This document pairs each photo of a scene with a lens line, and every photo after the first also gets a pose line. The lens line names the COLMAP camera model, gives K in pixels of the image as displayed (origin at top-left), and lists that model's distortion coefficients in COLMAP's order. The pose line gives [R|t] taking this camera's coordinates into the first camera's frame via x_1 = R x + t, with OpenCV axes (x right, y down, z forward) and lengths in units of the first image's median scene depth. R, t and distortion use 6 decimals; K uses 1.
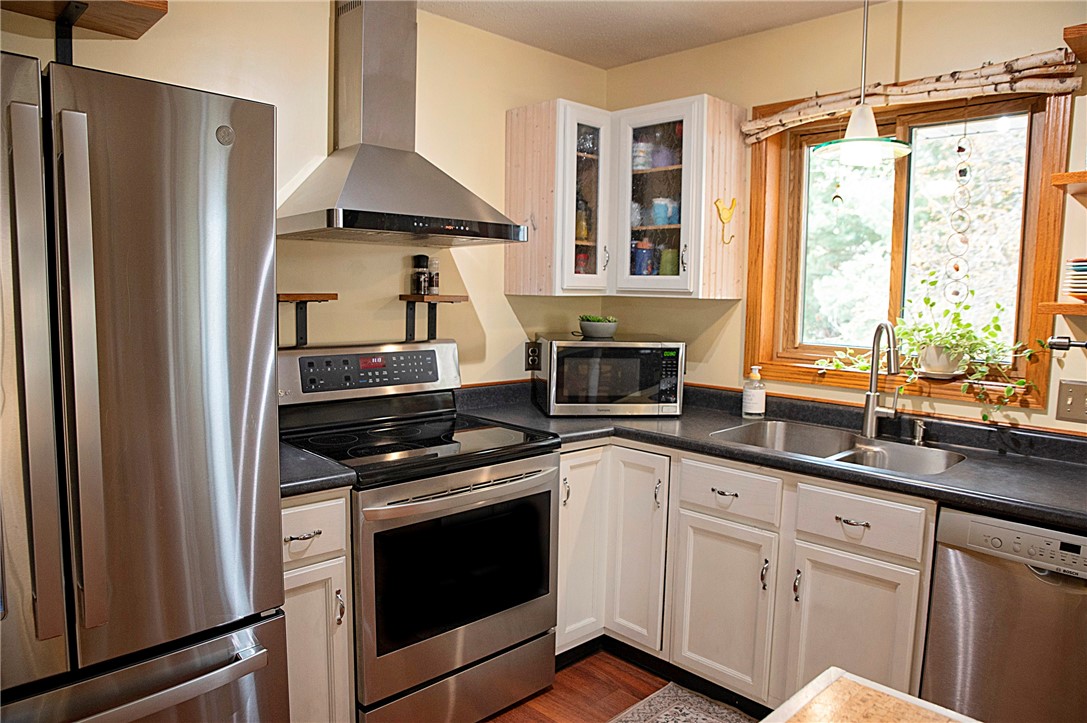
lens RADIAL K [[741.4, 0, 543.5], [0, 741.4, 361.5], [0, 0, 1]] dist [-0.152114, -0.000247]
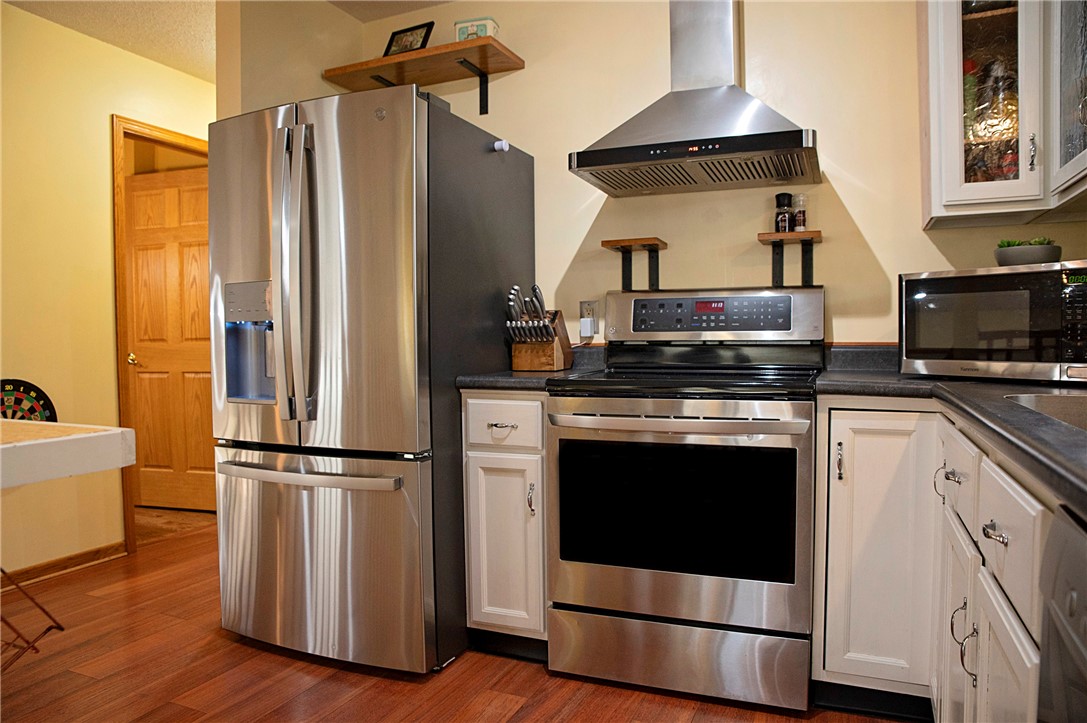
lens RADIAL K [[722.8, 0, 543.5], [0, 722.8, 361.5], [0, 0, 1]] dist [-0.056956, 0.000227]
pose [[0.396176, 0.015995, -0.918035, 0.577698], [-0.072336, 0.997284, -0.013840, 0.105648], [0.915321, 0.071890, 0.396258, 0.415669]]
